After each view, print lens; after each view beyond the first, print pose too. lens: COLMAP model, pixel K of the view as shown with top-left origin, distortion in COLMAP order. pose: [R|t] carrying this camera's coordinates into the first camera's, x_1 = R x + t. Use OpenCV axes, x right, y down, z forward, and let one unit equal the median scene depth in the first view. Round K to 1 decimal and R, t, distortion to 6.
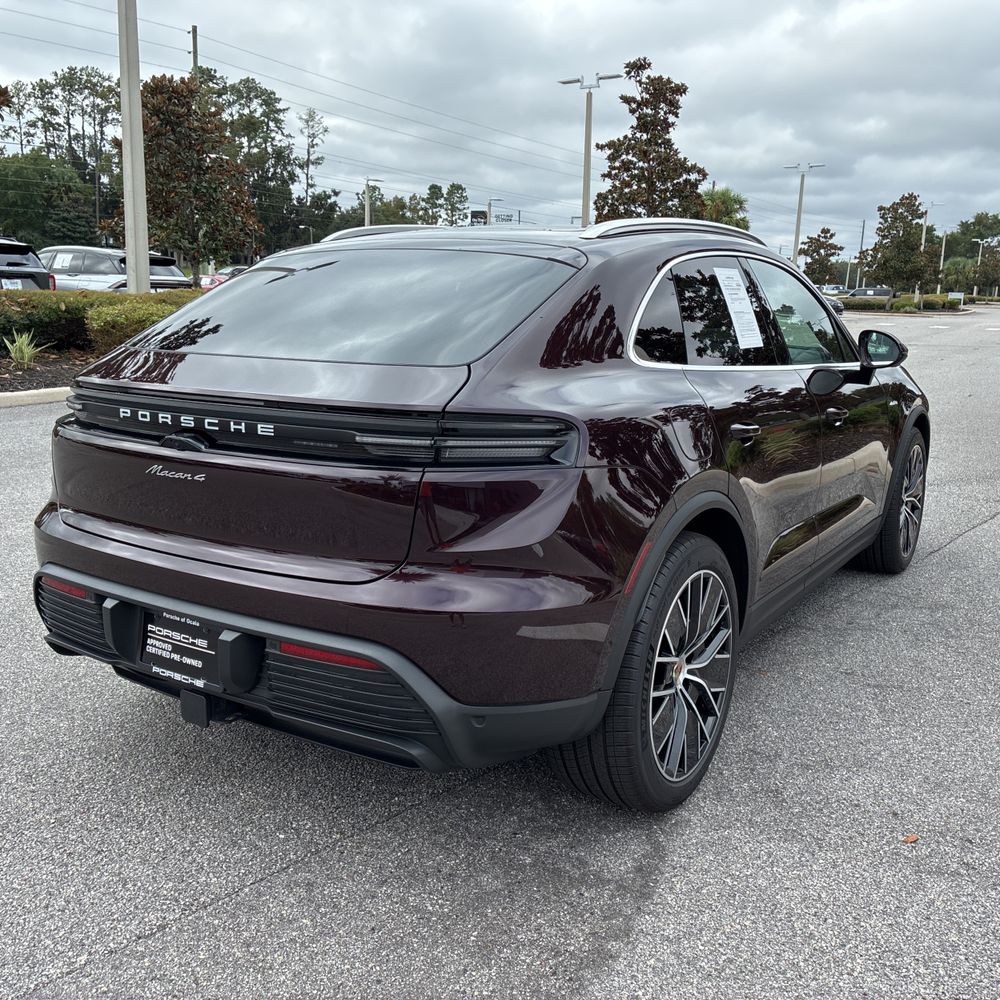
lens RADIAL K [[1027.3, 0, 502.5], [0, 1027.3, 499.5], [0, 0, 1]] dist [0.024220, 0.000000]
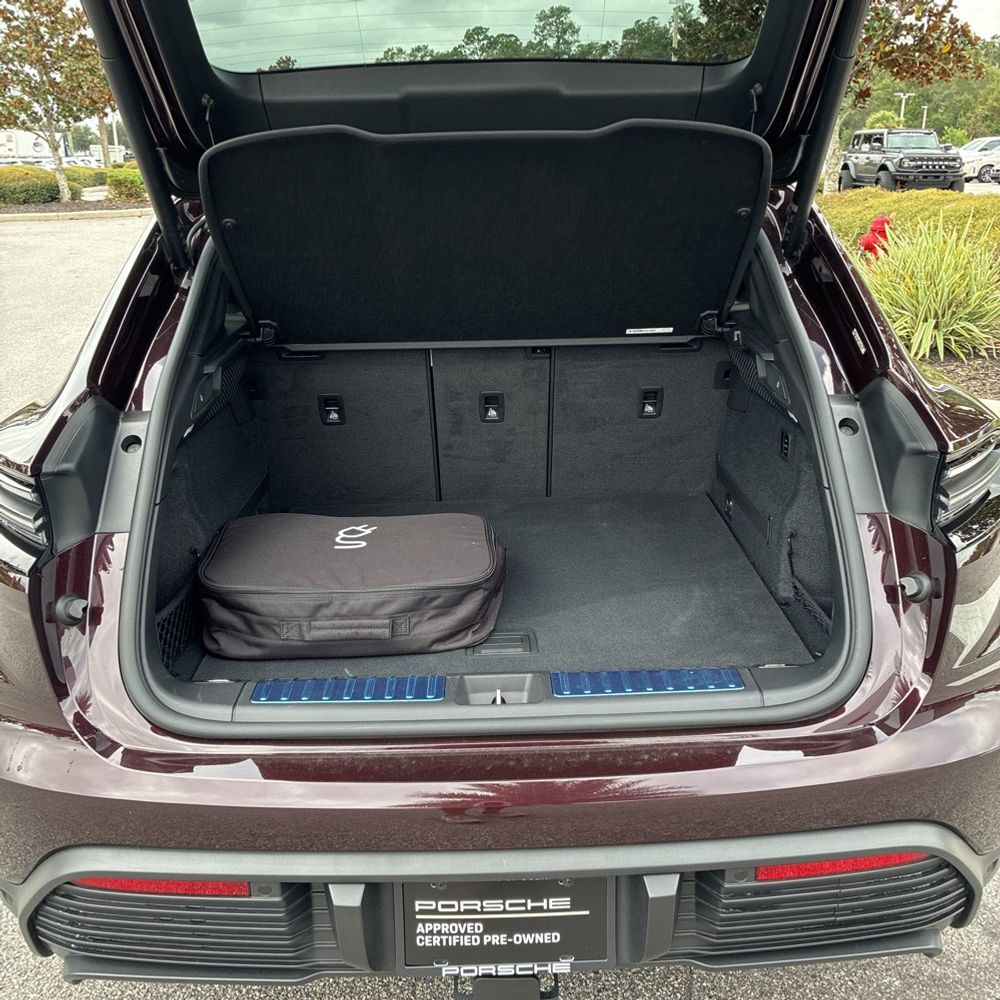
lens RADIAL K [[1027.3, 0, 508.6], [0, 1027.3, 500.0], [0, 0, 1]] dist [0.024220, 0.000000]
pose [[0.825283, -0.205285, 0.526086, -0.555246], [0.140585, 0.976944, 0.160677, -0.176135], [-0.546941, -0.058645, 0.835114, 0.519580]]
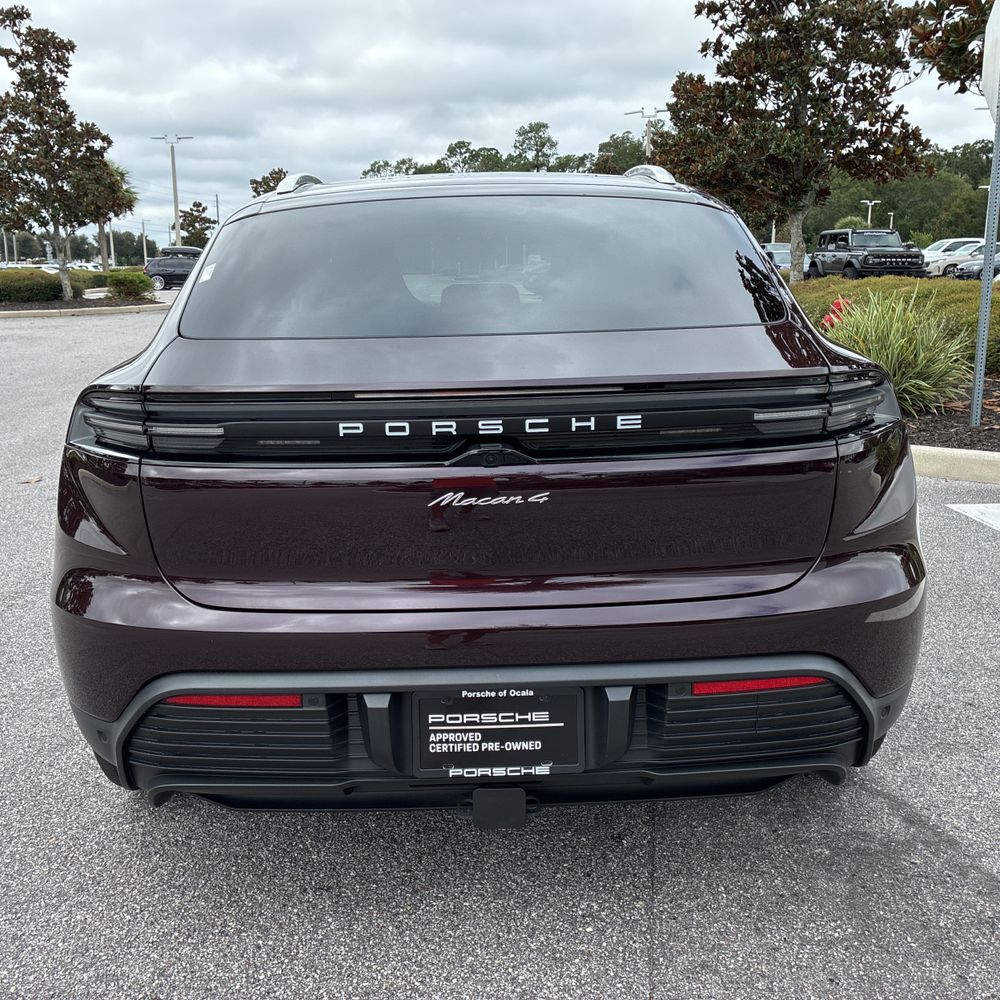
lens RADIAL K [[1027.3, 0, 486.9], [0, 1027.3, 495.9], [0, 0, 1]] dist [0.024220, 0.000000]
pose [[0.826712, -0.155801, 0.540623, -0.679411], [0.145437, 0.987413, 0.062161, -0.069745], [-0.543503, 0.027237, 0.838965, 0.371195]]
